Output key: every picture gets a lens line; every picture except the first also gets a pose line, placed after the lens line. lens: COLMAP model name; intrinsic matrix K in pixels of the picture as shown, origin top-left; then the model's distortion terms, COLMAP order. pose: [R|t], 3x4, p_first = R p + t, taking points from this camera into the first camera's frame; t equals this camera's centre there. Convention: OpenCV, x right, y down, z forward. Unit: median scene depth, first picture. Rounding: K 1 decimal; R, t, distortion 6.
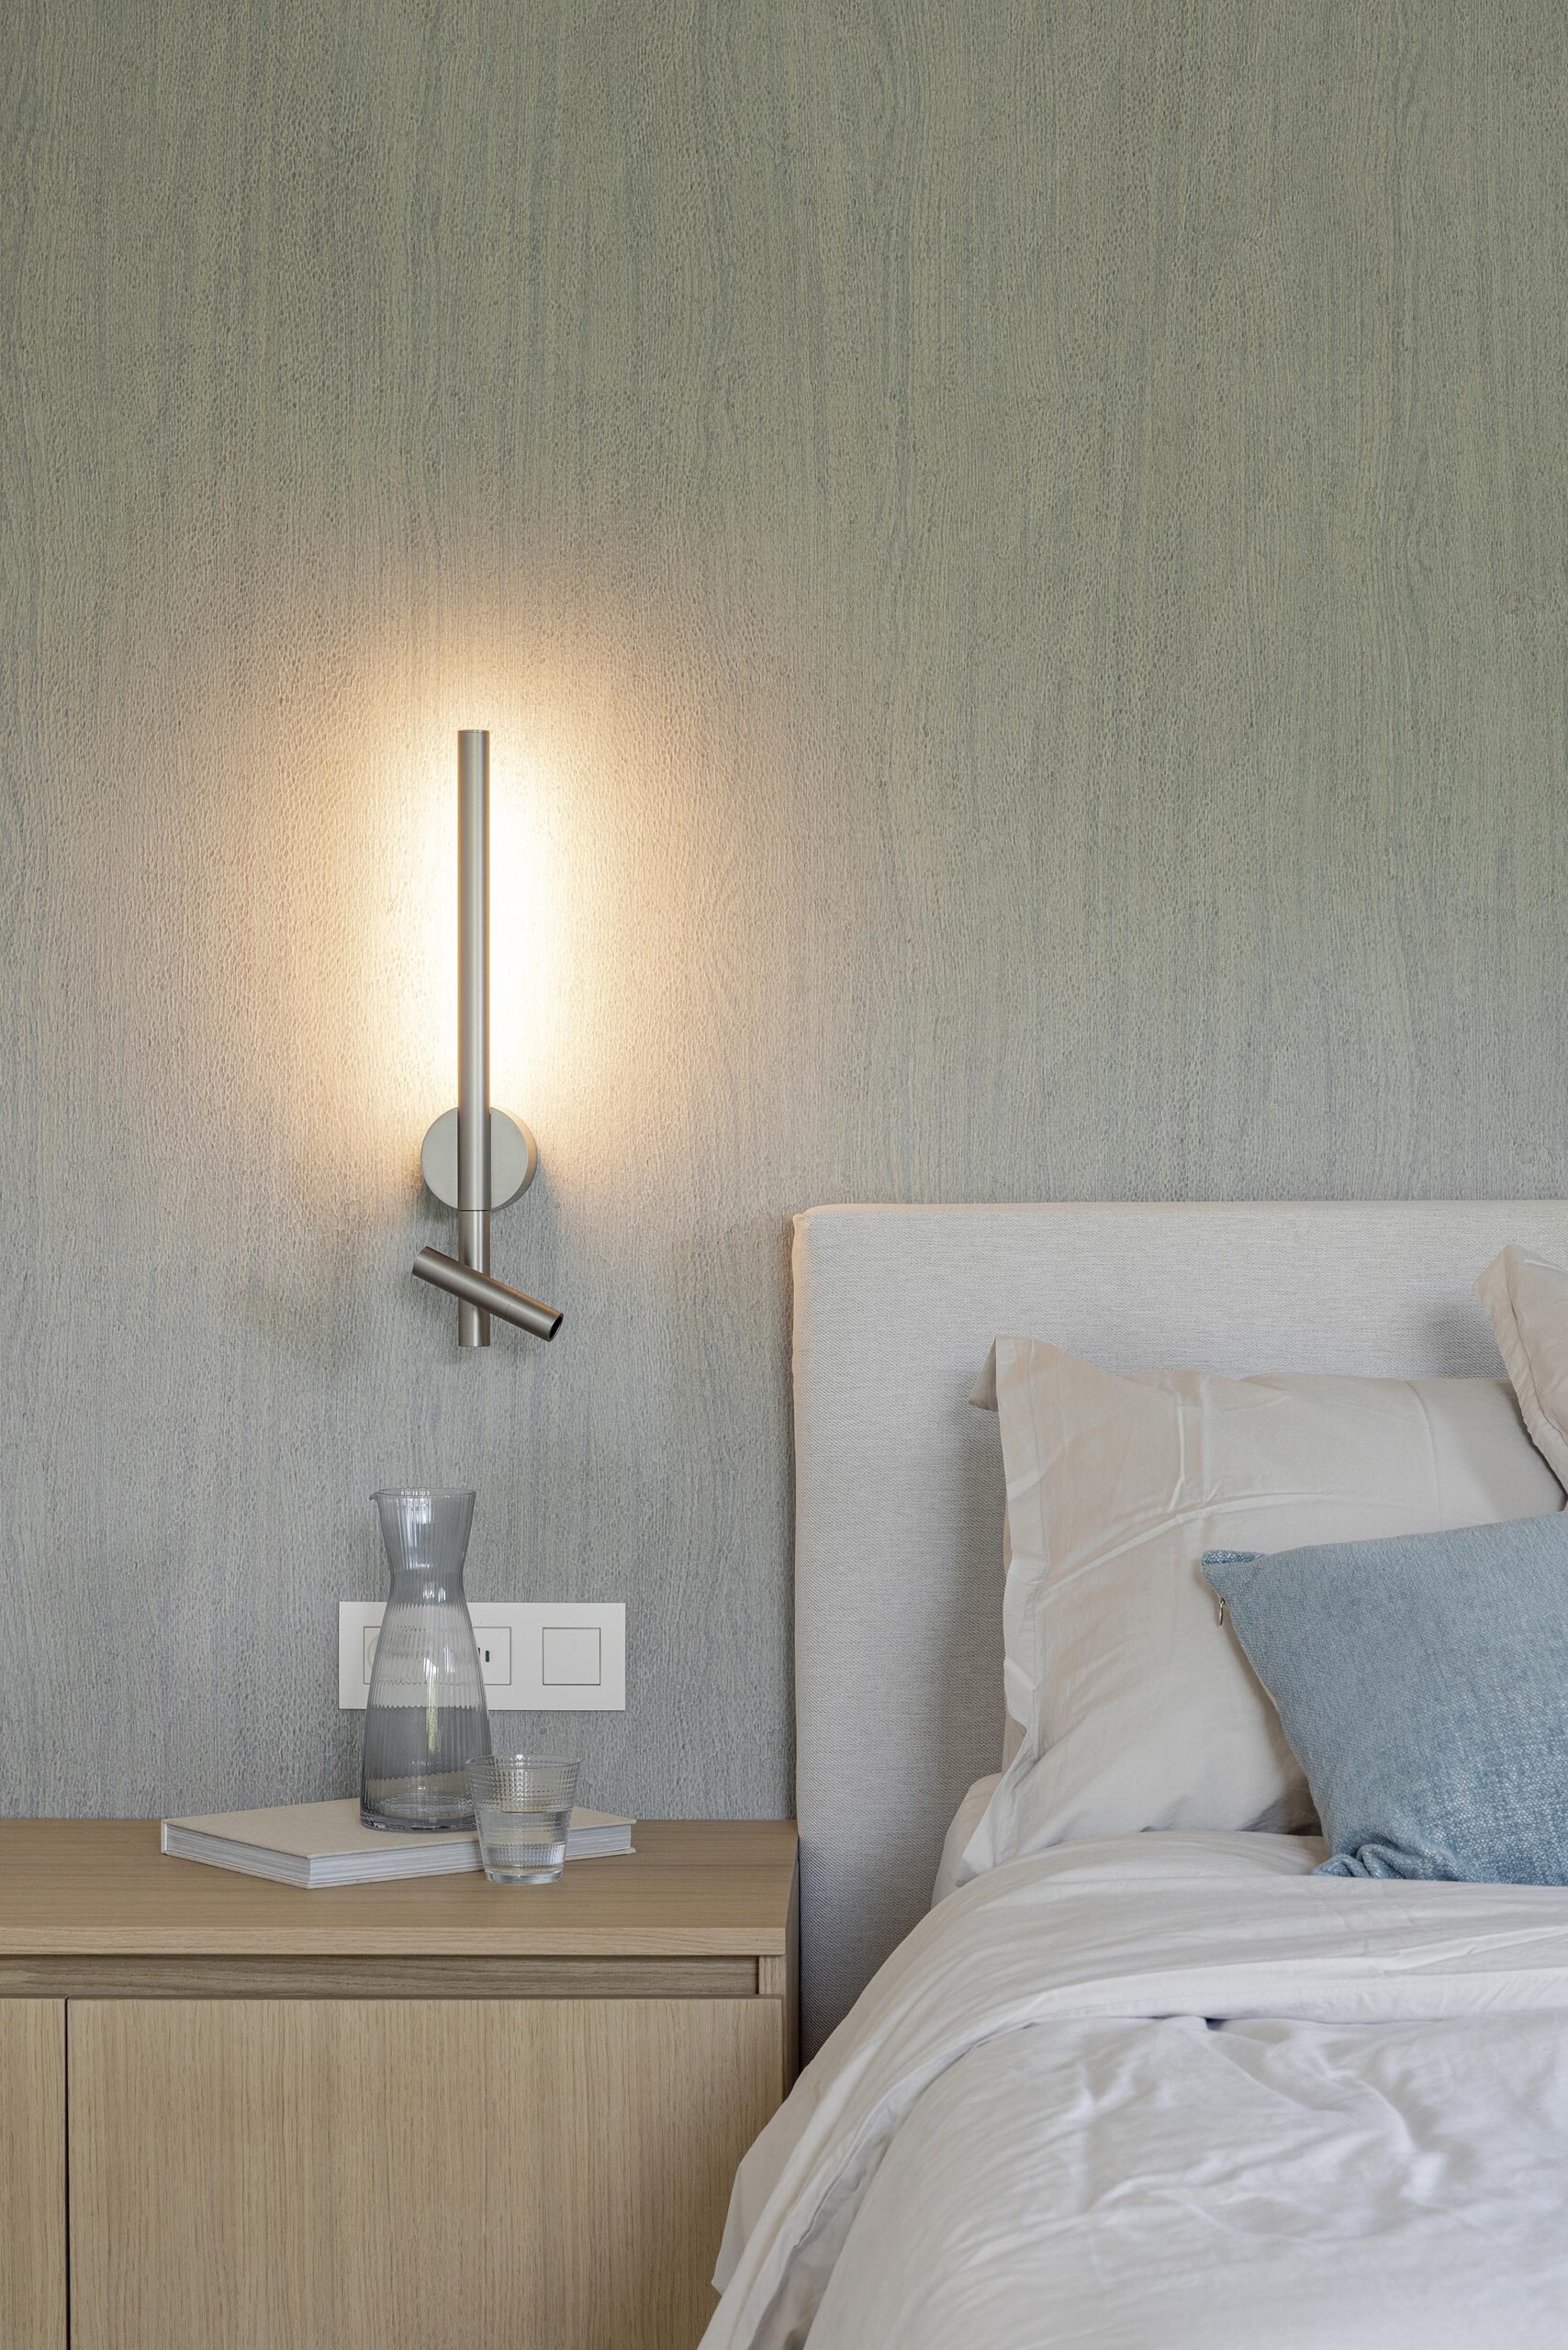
lens RADIAL K [[4563.3, 0, 783.1], [0, 4563.3, 1182.4], [0, 0, 1]] dist [-0.028086, 0.000000]
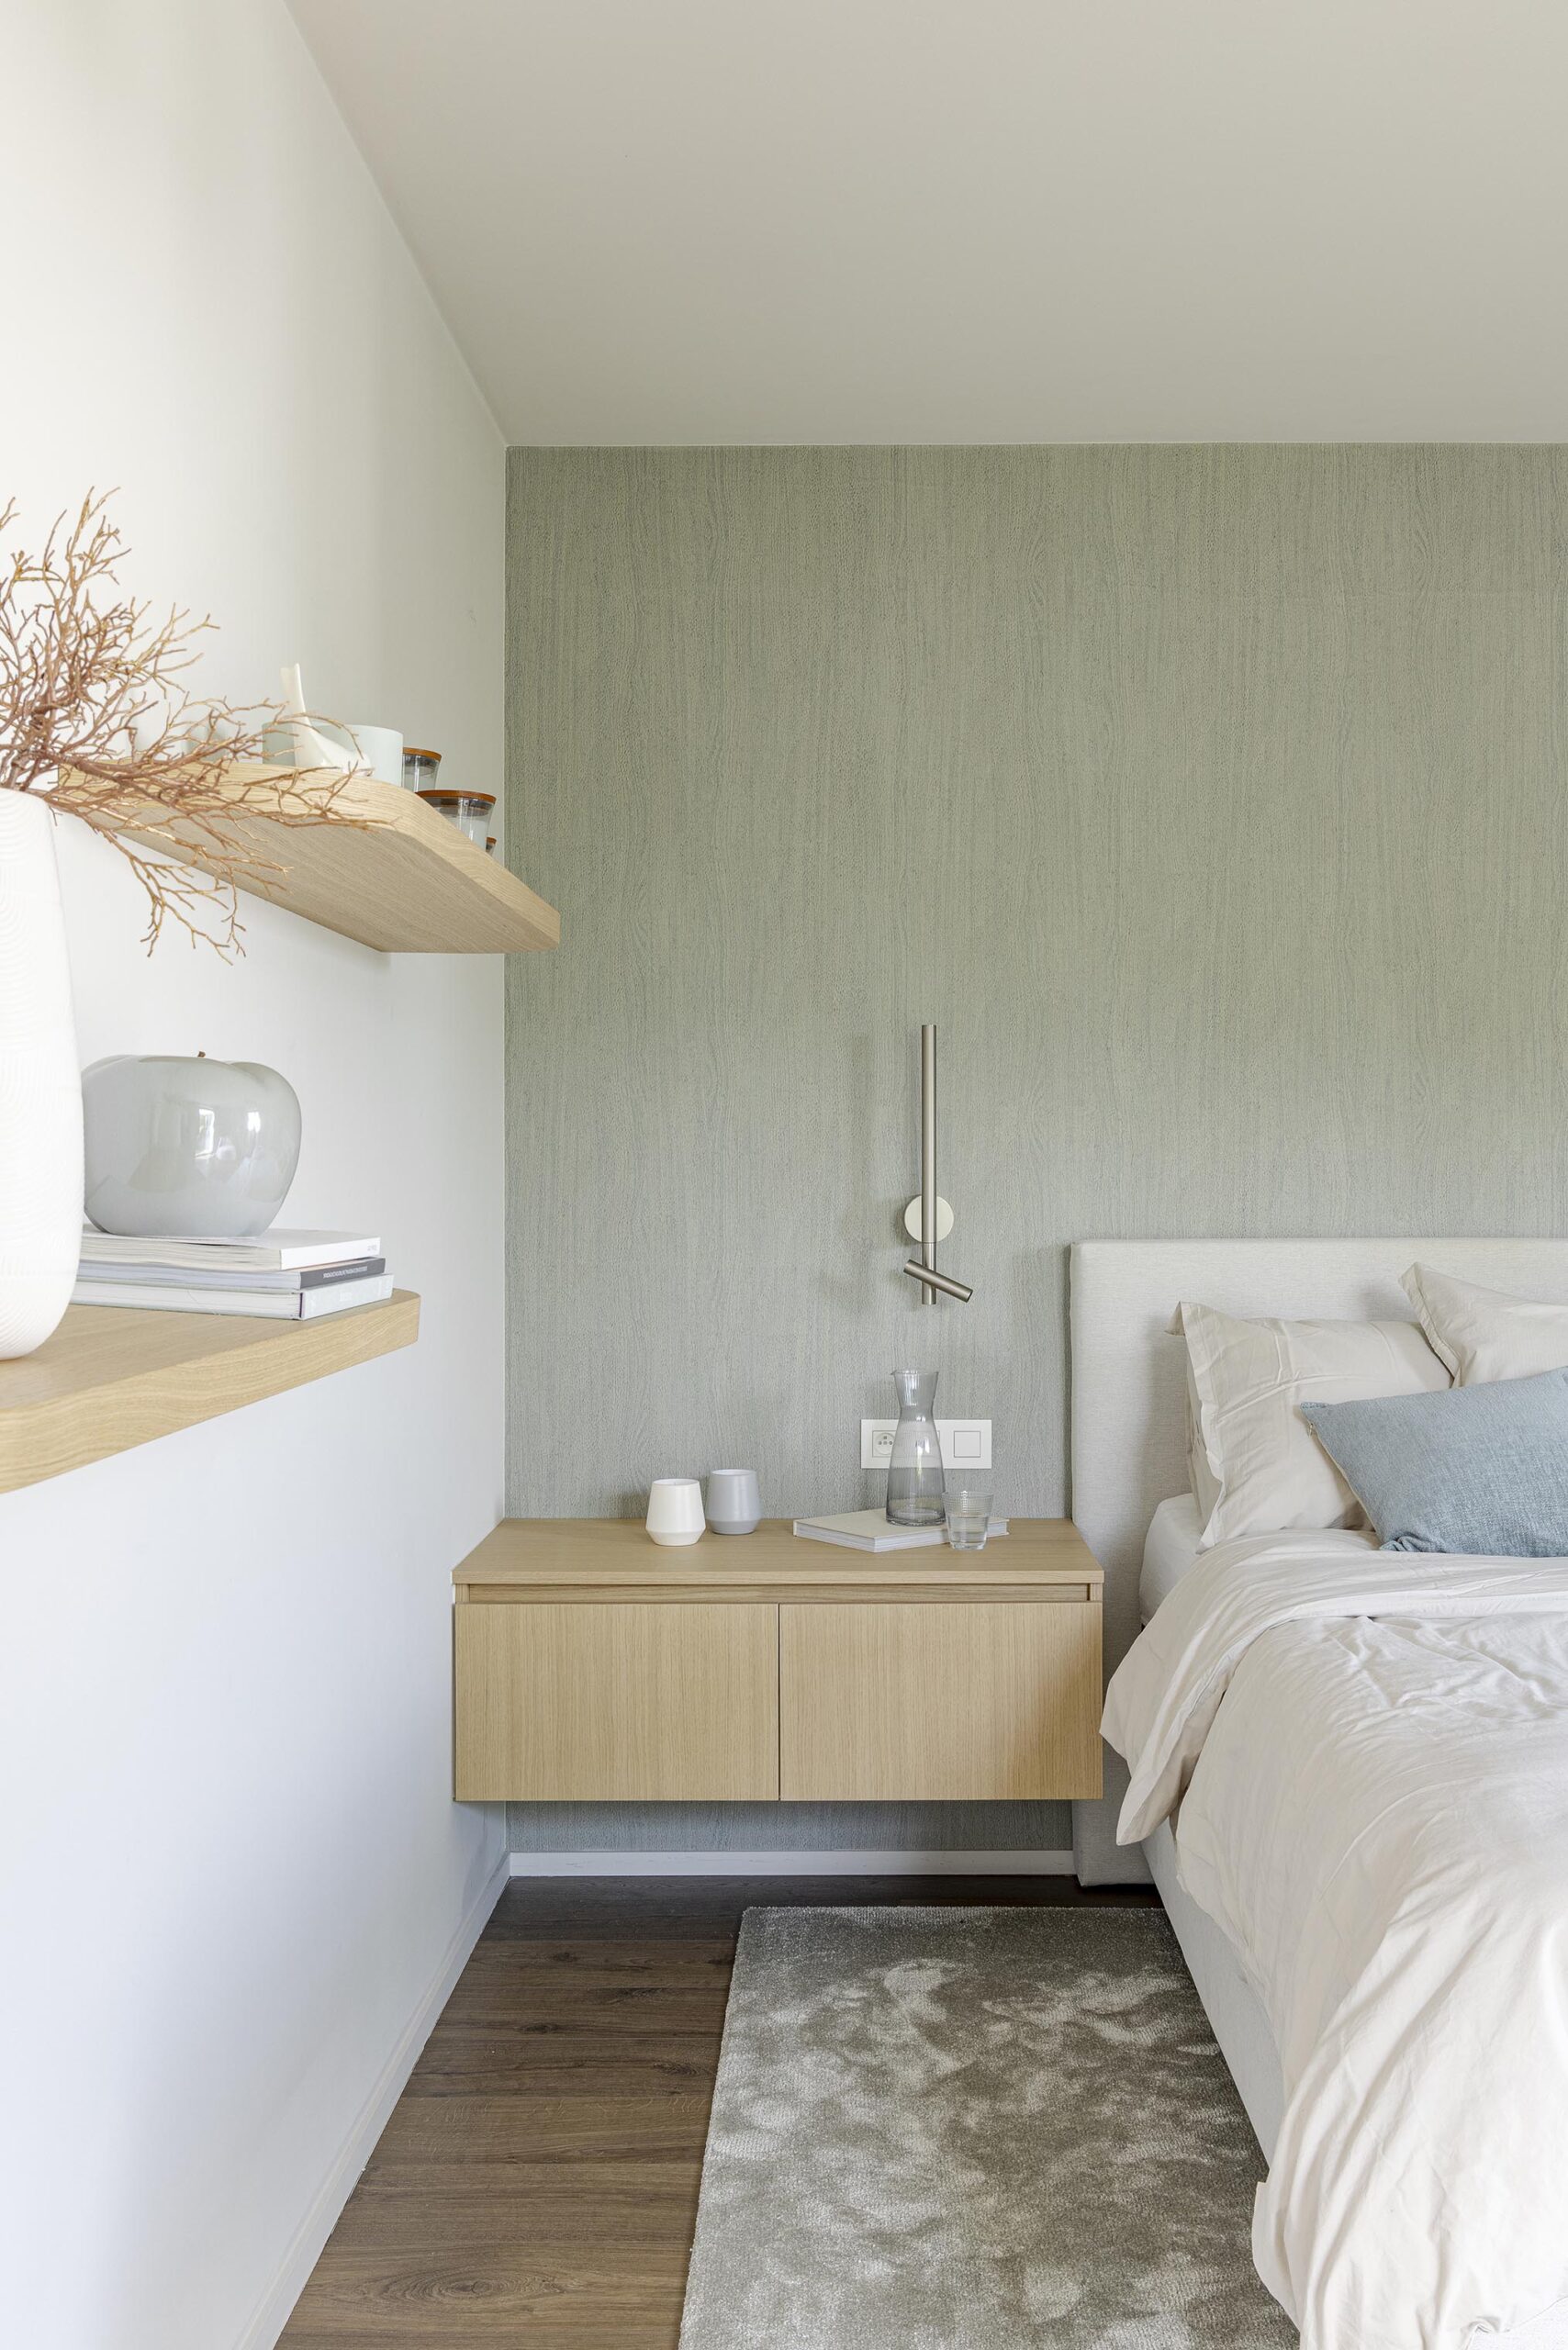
lens RADIAL K [[2219.8, 0, 788.1], [0, 2219.8, 1165.9], [0, 0, 1]] dist [0.002793, 0.000000]
pose [[0.999723, 0.001342, 0.023476, -0.165826], [-0.001230, 0.999988, -0.004787, -0.026381], [-0.023483, 0.004756, 0.999713, -0.073710]]
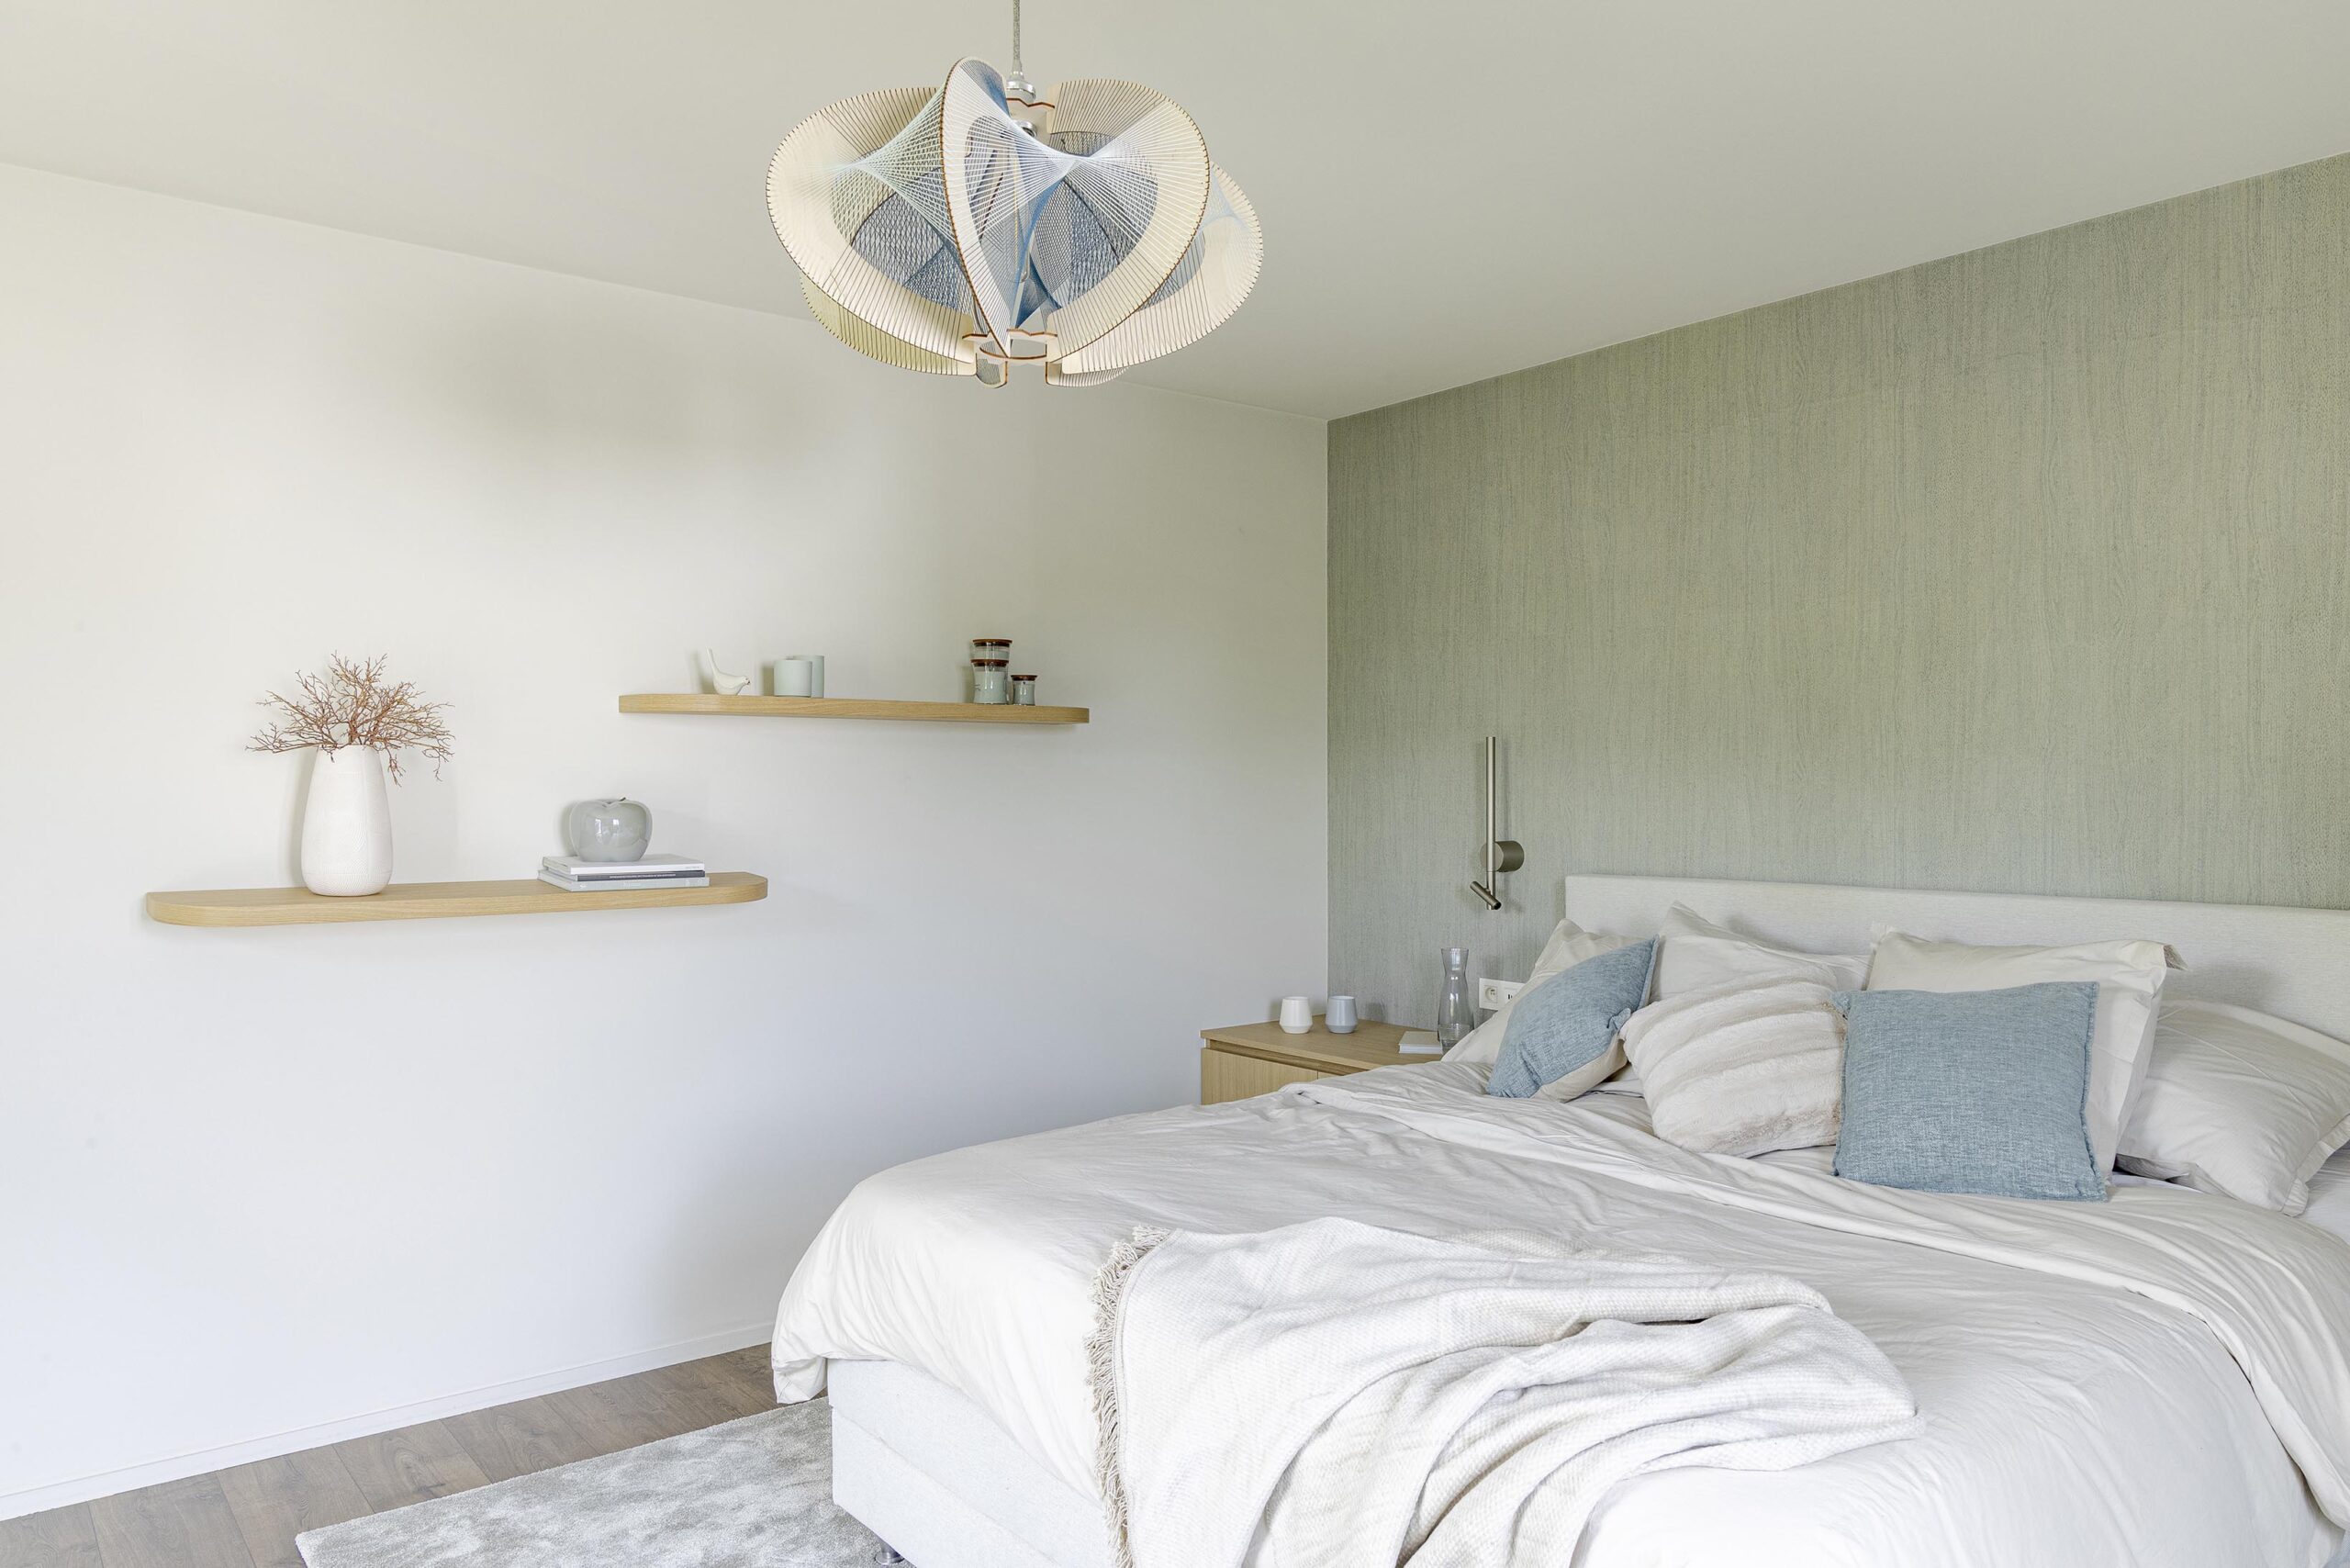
lens RADIAL K [[1612.6, 0, 1178.8], [0, 1612.6, 770.6], [0, 0, 1]] dist [0.035819, 0.001070]
pose [[0.644143, -0.007709, -0.764866, 0.757720], [0.000836, 0.999956, -0.009374, -0.062955], [0.764905, 0.005398, 0.644121, 0.001415]]
